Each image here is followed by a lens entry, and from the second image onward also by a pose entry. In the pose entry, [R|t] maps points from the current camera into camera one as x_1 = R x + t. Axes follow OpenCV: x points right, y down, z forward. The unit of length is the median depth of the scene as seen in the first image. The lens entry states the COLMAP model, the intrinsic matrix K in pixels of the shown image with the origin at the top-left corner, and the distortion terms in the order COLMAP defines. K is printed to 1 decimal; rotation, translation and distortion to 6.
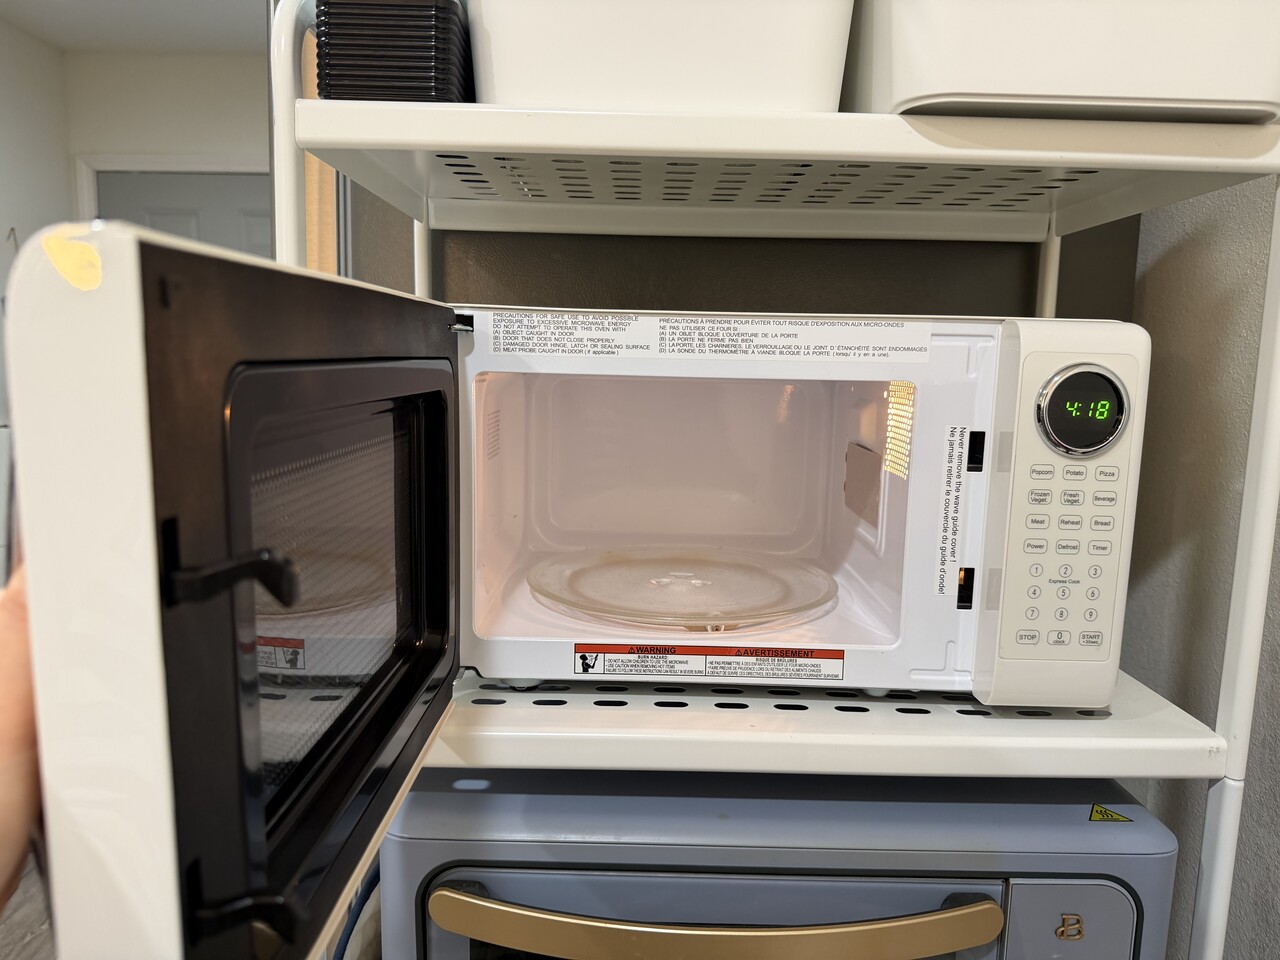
lens RADIAL K [[925.3, 0, 640.0], [0, 925.3, 480.0], [0, 0, 1]] dist [0.058249, -0.086473]
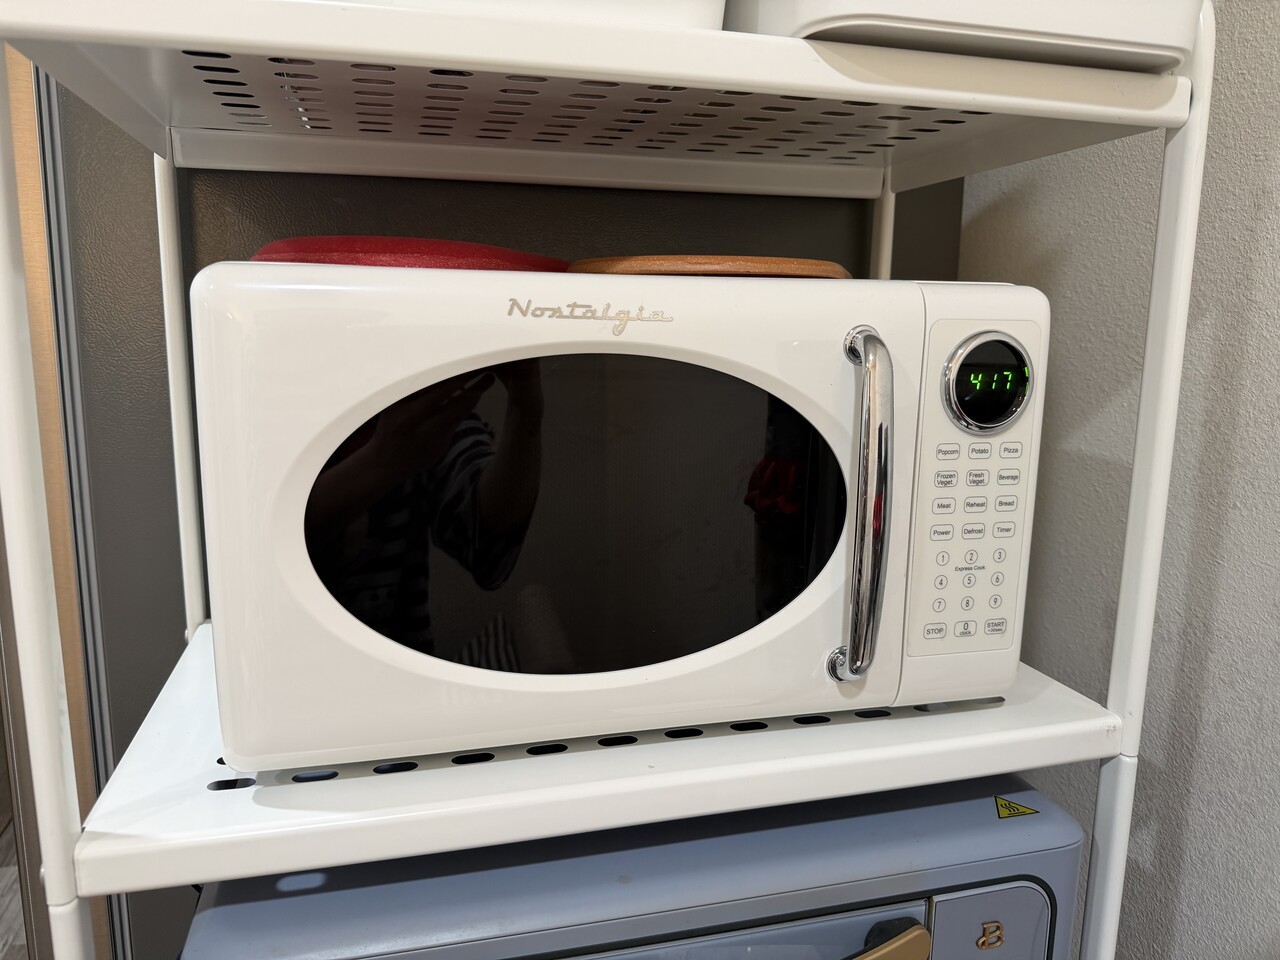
lens RADIAL K [[946.0, 0, 640.0], [0, 946.0, 480.0], [0, 0, 1]] dist [0.073923, -0.141440]
pose [[0.967920, -0.054392, 0.245299, -0.088421], [0.044861, 0.998011, 0.044281, -0.035063], [-0.247220, -0.031857, 0.968436, 0.170258]]
